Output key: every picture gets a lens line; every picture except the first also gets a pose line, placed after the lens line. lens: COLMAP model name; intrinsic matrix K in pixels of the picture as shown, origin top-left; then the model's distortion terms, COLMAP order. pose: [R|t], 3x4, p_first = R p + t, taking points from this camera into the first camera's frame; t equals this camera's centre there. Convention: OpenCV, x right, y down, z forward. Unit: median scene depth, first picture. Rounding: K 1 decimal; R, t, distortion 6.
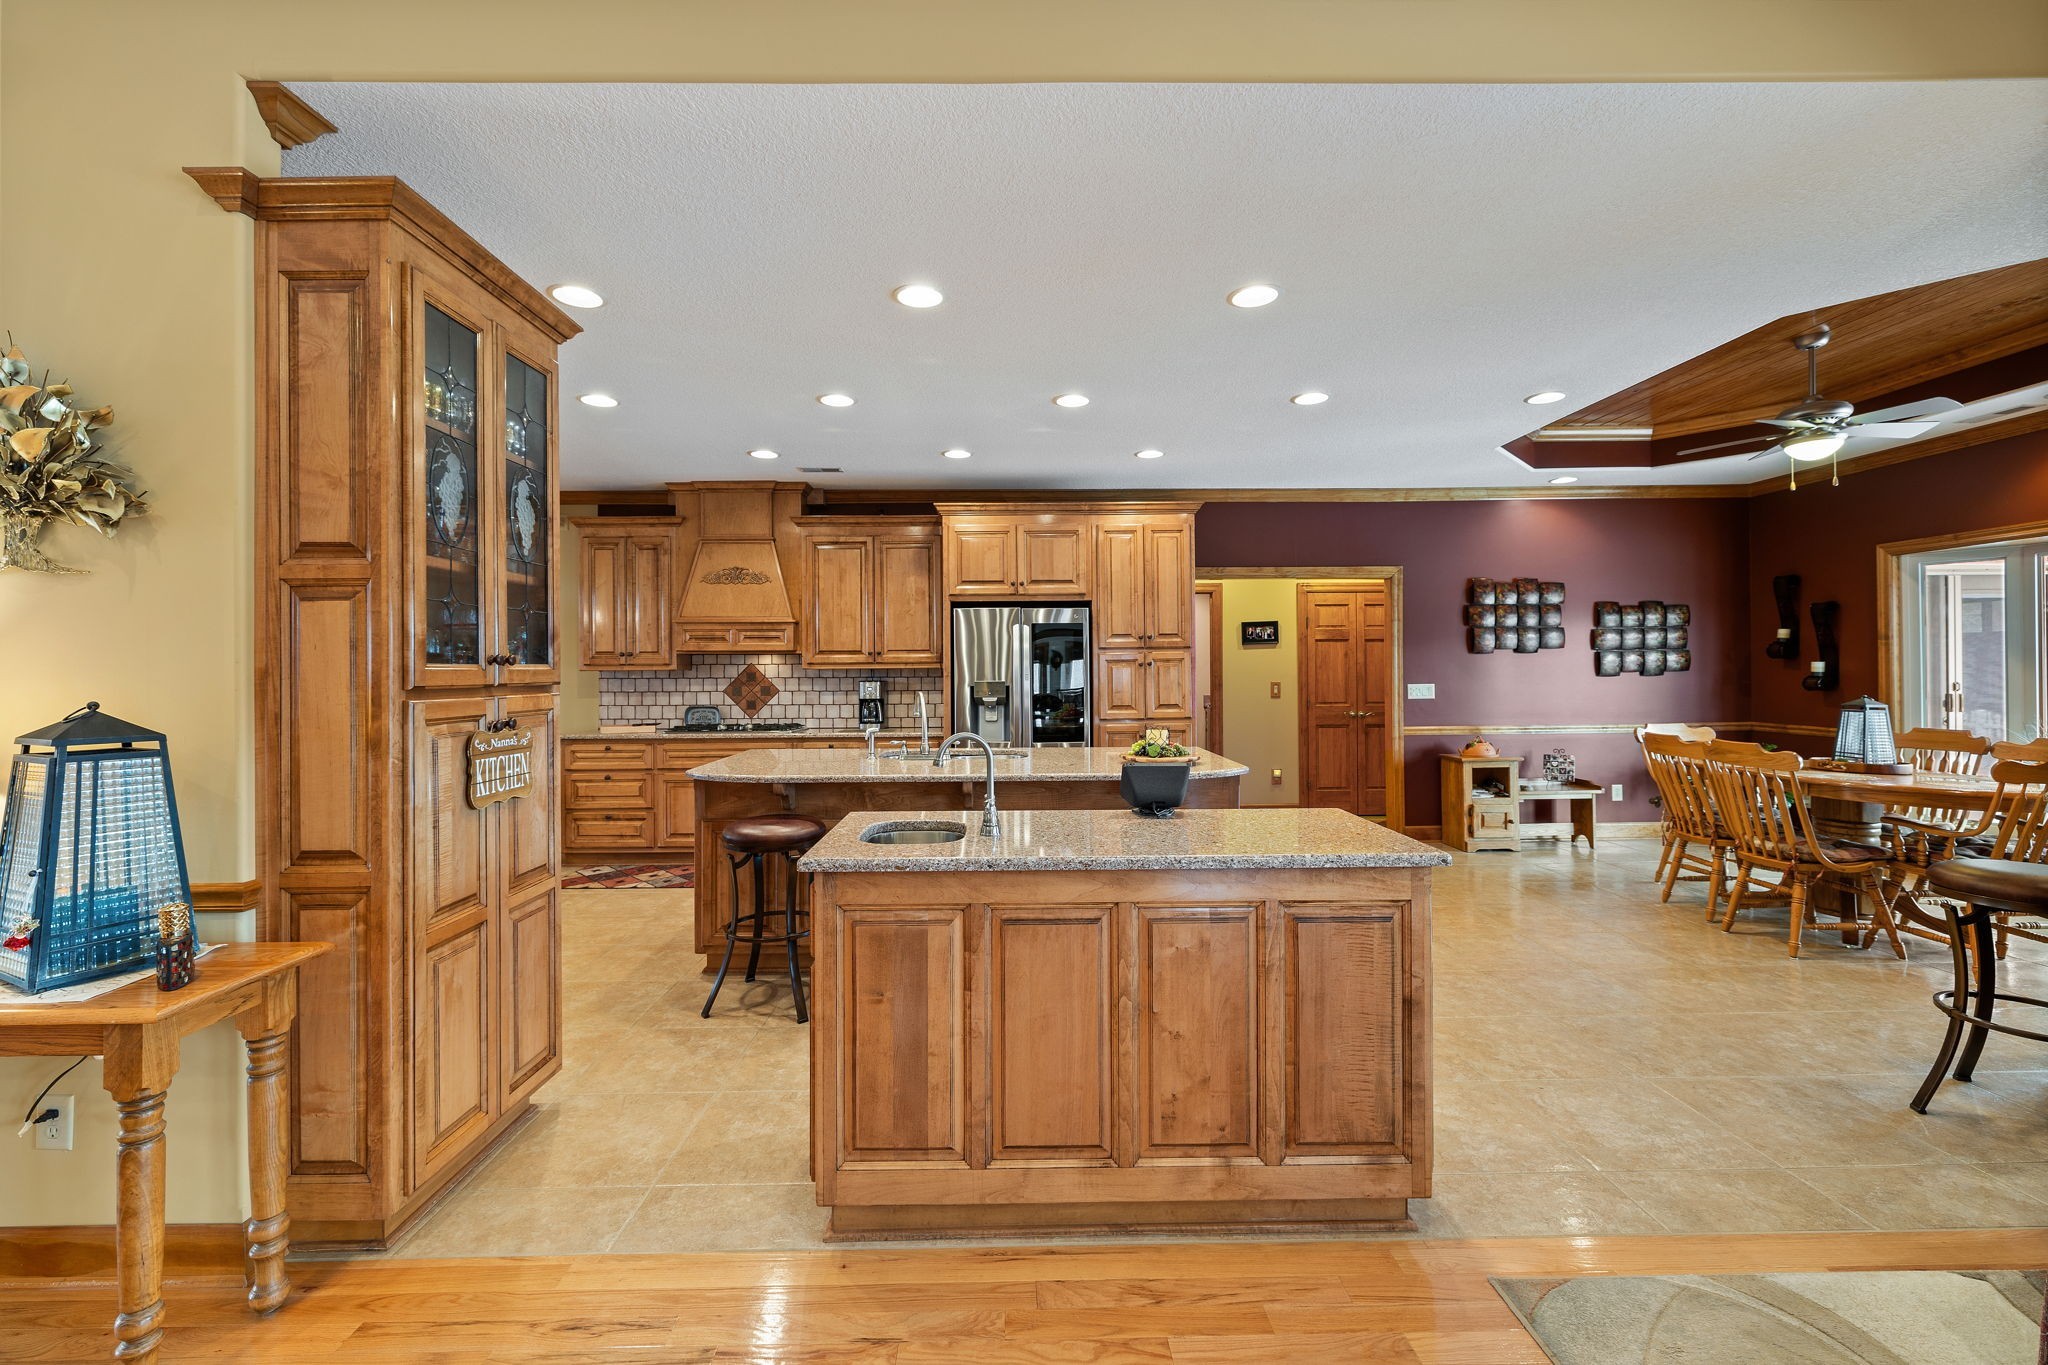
lens RADIAL K [[858.4, 0, 1030.9], [0, 858.4, 671.1], [0, 0, 1]] dist [-0.000646, -0.000078]
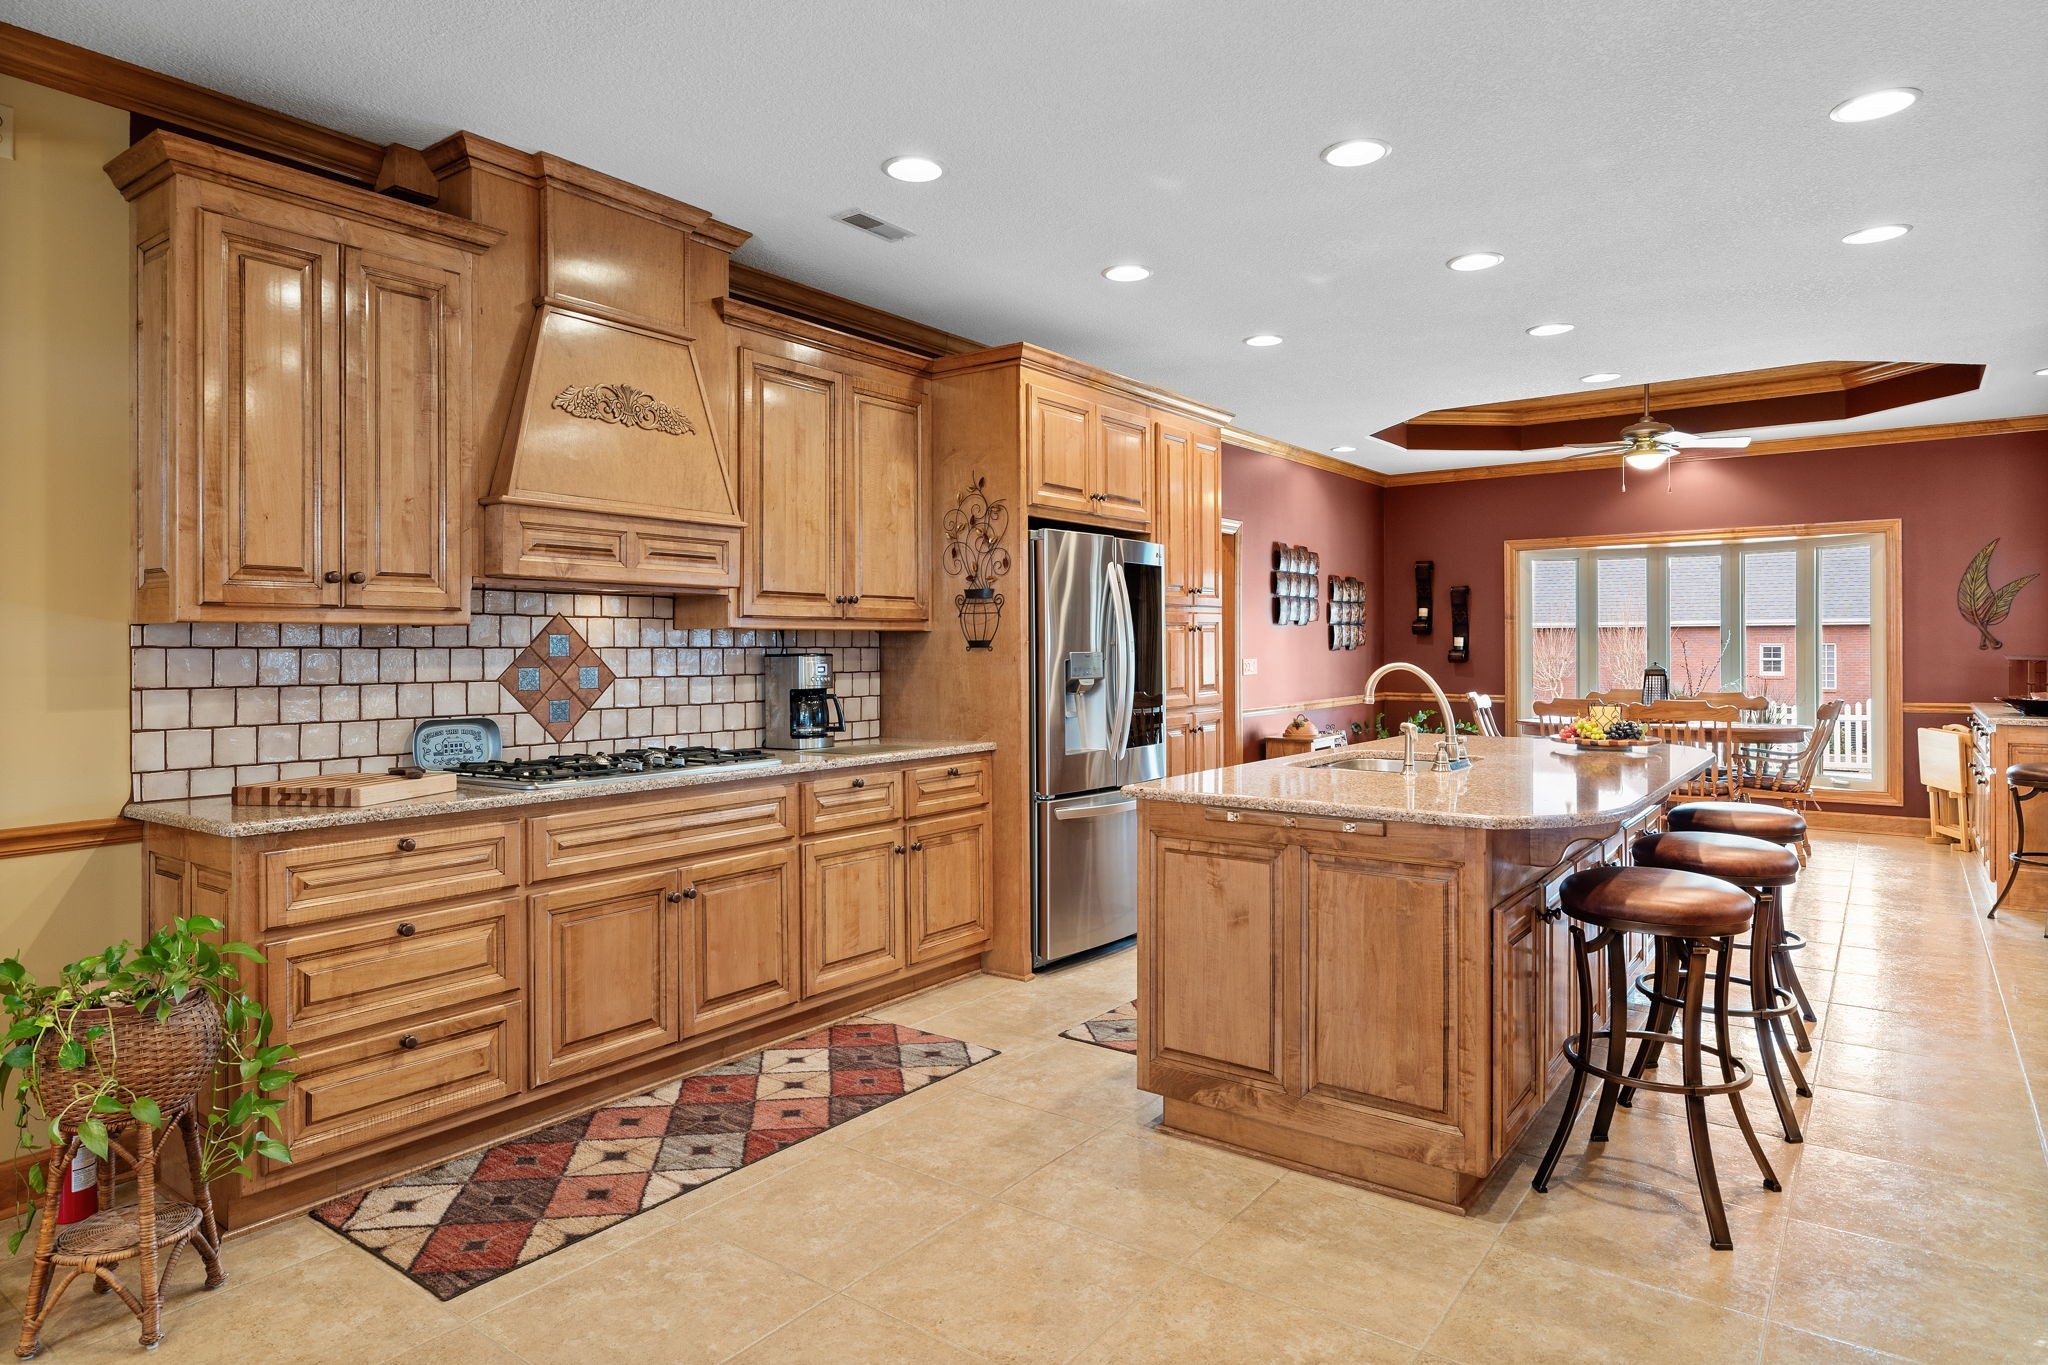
lens RADIAL K [[1176.7, 0, 1014.7], [0, 1176.7, 644.0], [0, 0, 1]] dist [0.001921, -0.000002]
pose [[0.612617, 0.006977, 0.790349, -0.684772], [-0.000378, 0.999964, -0.008534, 0.011662], [-0.790380, 0.004929, 0.612597, 0.486553]]
